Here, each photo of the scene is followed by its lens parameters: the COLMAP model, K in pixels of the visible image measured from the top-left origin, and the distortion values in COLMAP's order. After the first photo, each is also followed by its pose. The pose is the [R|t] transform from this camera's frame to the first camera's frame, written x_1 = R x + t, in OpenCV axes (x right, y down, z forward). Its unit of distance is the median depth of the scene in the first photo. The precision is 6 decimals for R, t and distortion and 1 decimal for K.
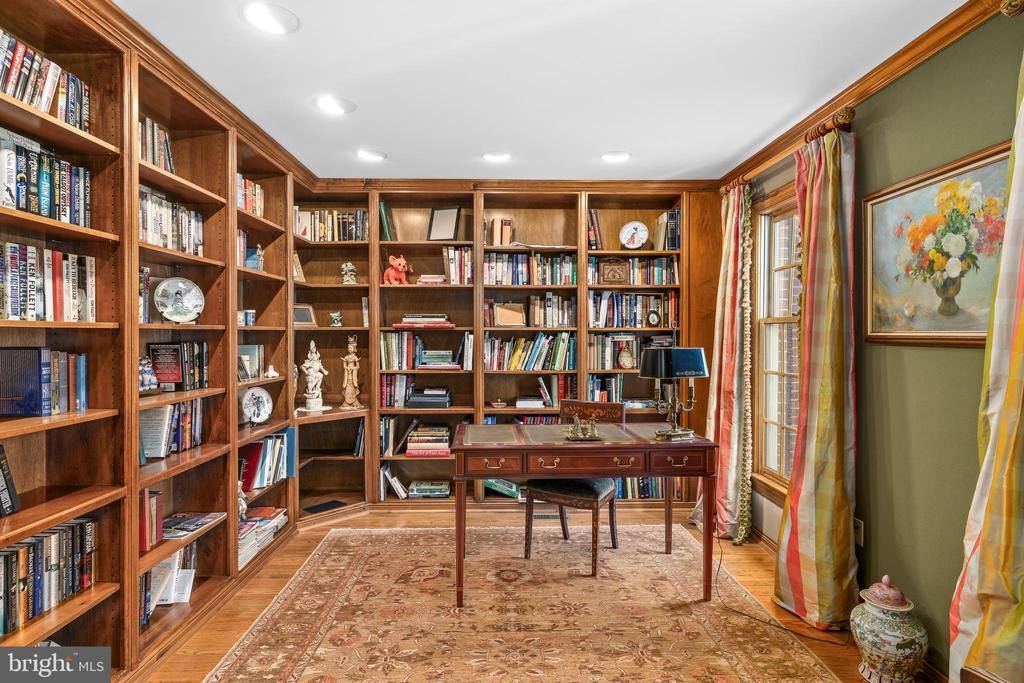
lens RADIAL K [[549.0, 0, 511.8], [0, 549.0, 338.9], [0, 0, 1]] dist [0.002112, 0.000070]
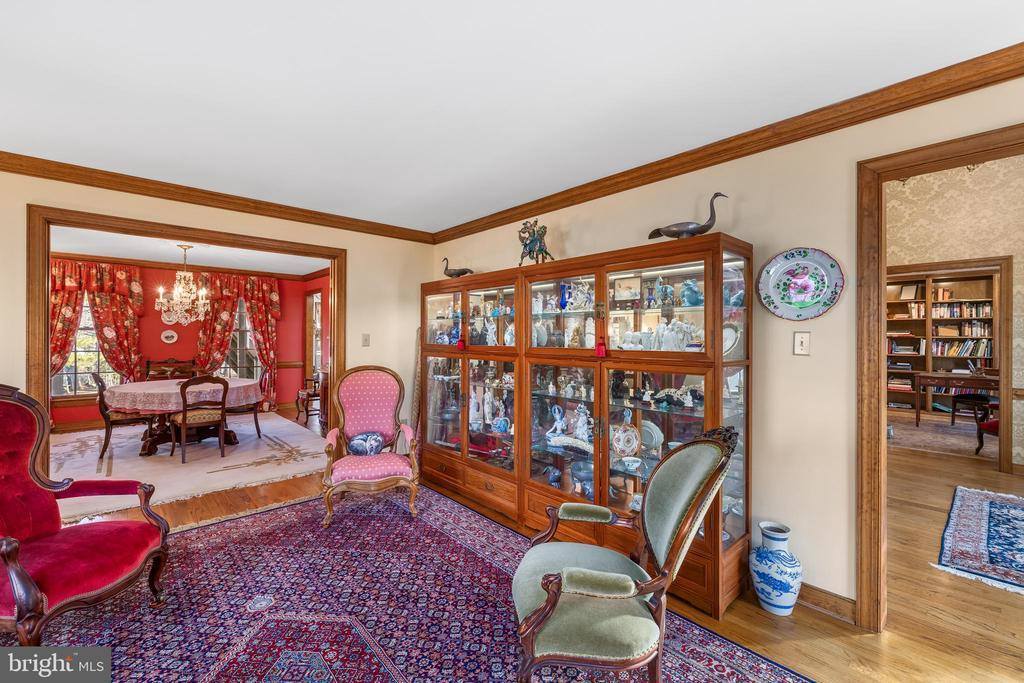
lens RADIAL K [[430.1, 0, 506.5], [0, 430.1, 335.6], [0, 0, 1]] dist [-0.003400, 0.001046]
pose [[0.656083, 0.000344, -0.754689, 0.134489], [-0.010460, 0.999908, -0.008638, 0.008698], [0.754616, 0.013561, 0.656026, -1.510154]]
